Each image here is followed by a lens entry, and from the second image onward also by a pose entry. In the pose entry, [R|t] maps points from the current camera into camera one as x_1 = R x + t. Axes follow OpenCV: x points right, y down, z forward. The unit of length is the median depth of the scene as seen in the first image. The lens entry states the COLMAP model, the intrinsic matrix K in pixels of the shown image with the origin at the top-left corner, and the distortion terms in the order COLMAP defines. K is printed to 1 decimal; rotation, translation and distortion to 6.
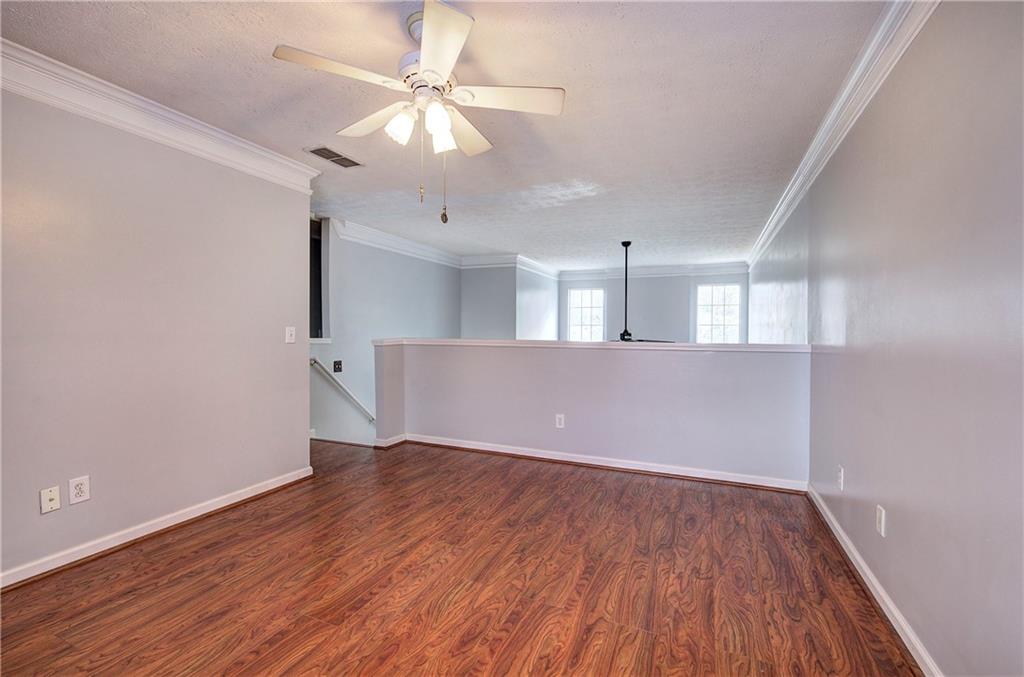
lens RADIAL K [[435.4, 0, 514.3], [0, 435.4, 335.5], [0, 0, 1]] dist [-0.003299, 0.000544]
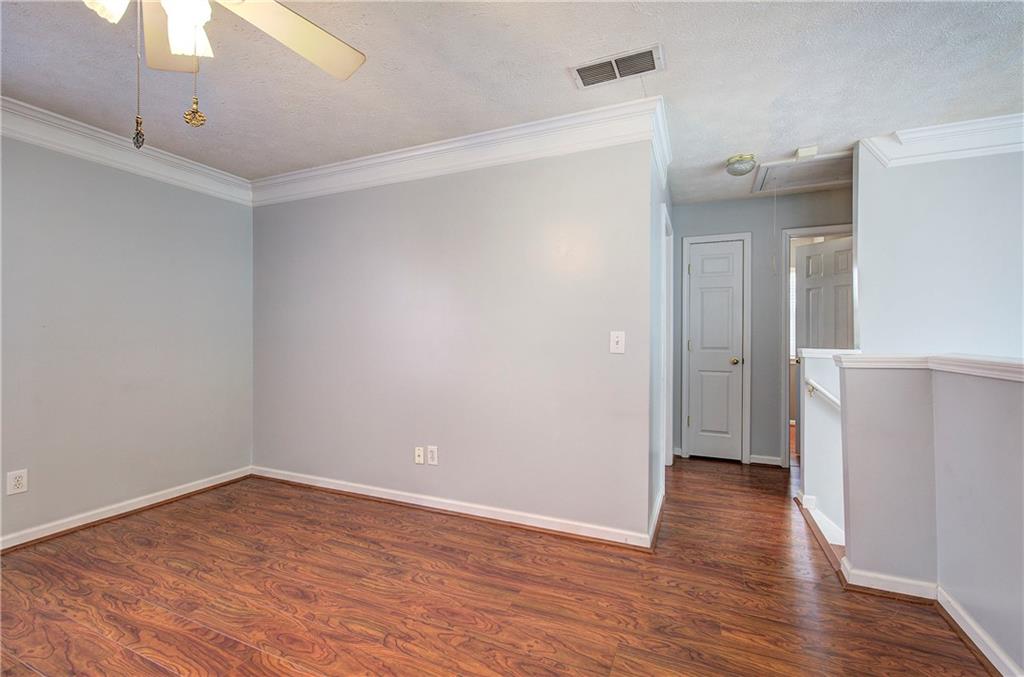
lens RADIAL K [[435.4, 0, 515.5], [0, 435.4, 337.7], [0, 0, 1]] dist [-0.003299, 0.000544]
pose [[0.000376, 0.001744, -0.999998, 0.331897], [-0.011552, 0.999932, 0.001739, -0.013033], [0.999933, 0.011551, 0.000397, 1.214356]]
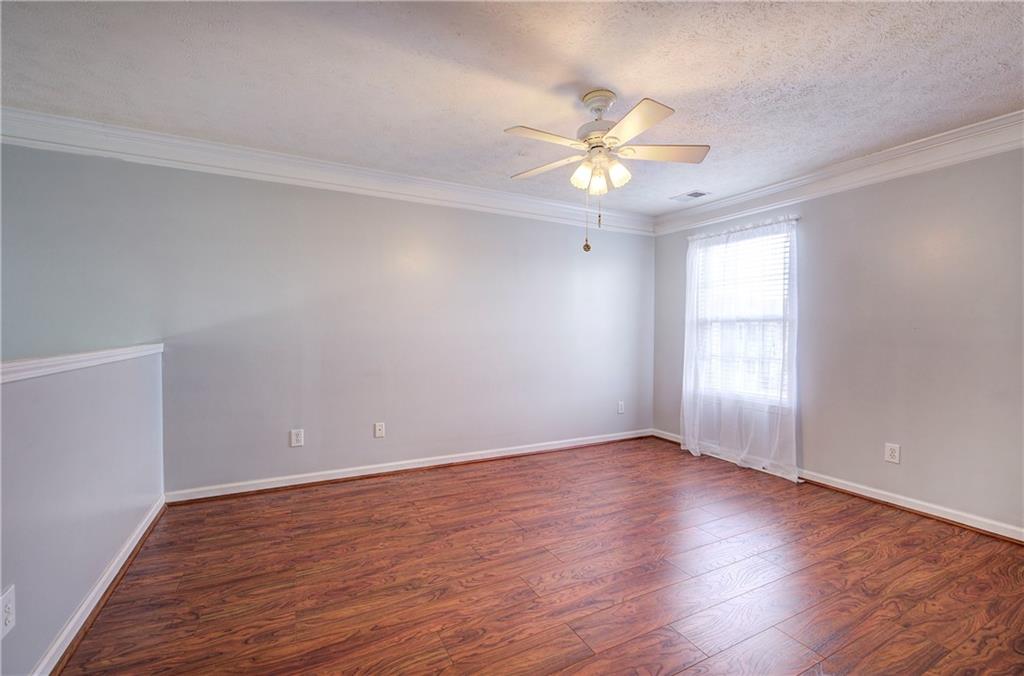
lens RADIAL K [[435.4, 0, 508.4], [0, 435.4, 336.4], [0, 0, 1]] dist [-0.003299, 0.000544]
pose [[-0.772256, -0.017397, 0.635073, -0.665050], [-0.002893, 0.999711, 0.023868, -0.028046], [-0.635305, 0.016595, -0.772083, 1.763088]]
